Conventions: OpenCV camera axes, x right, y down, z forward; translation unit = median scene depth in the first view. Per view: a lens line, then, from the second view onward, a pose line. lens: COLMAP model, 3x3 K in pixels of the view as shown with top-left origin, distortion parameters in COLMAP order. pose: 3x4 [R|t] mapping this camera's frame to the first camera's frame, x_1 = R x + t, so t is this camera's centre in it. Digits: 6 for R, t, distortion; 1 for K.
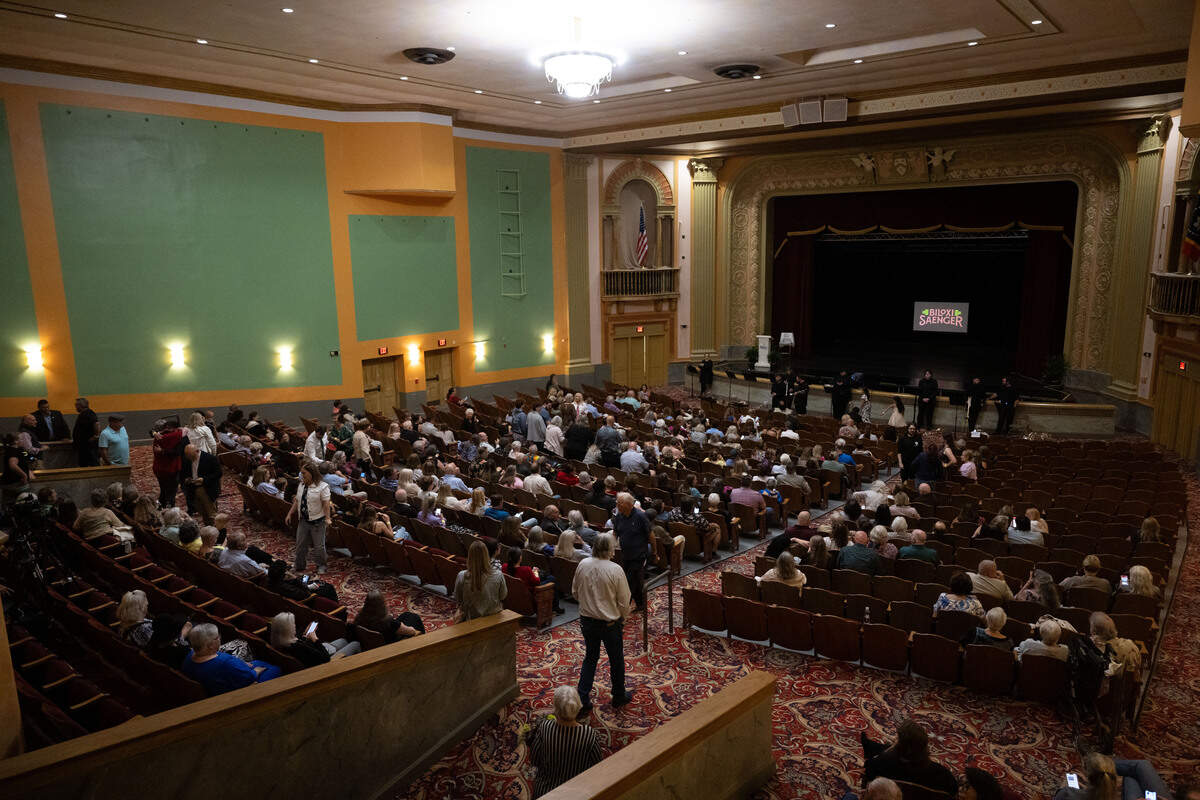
lens RADIAL K [[832.4, 0, 599.4], [0, 832.4, 402.2], [0, 0, 1]] dist [-0.009104, 0.000135]
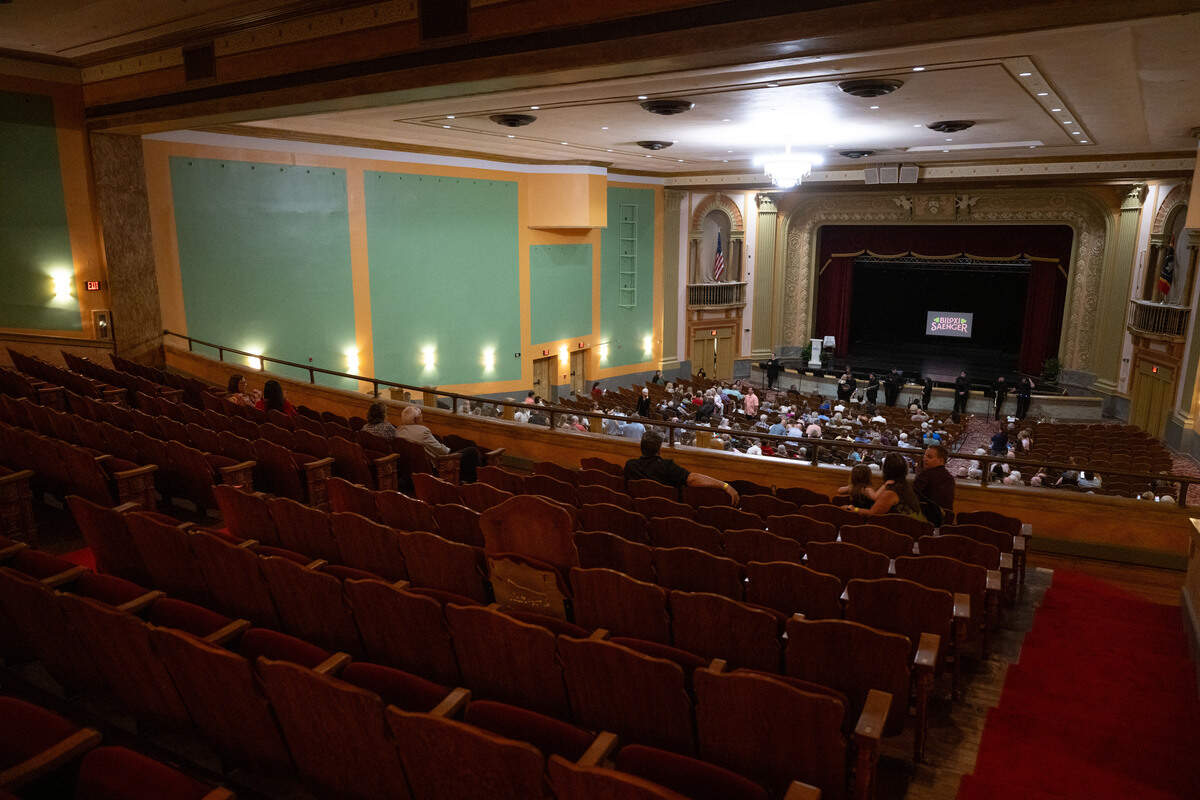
lens RADIAL K [[832.4, 0, 600.9], [0, 832.4, 402.3], [0, 0, 1]] dist [-0.009104, 0.000135]
pose [[0.996915, 0.002808, 0.078439, -0.249672], [-0.004184, 0.999840, 0.017378, -0.007854], [-0.078378, -0.017653, 0.996767, -0.233374]]
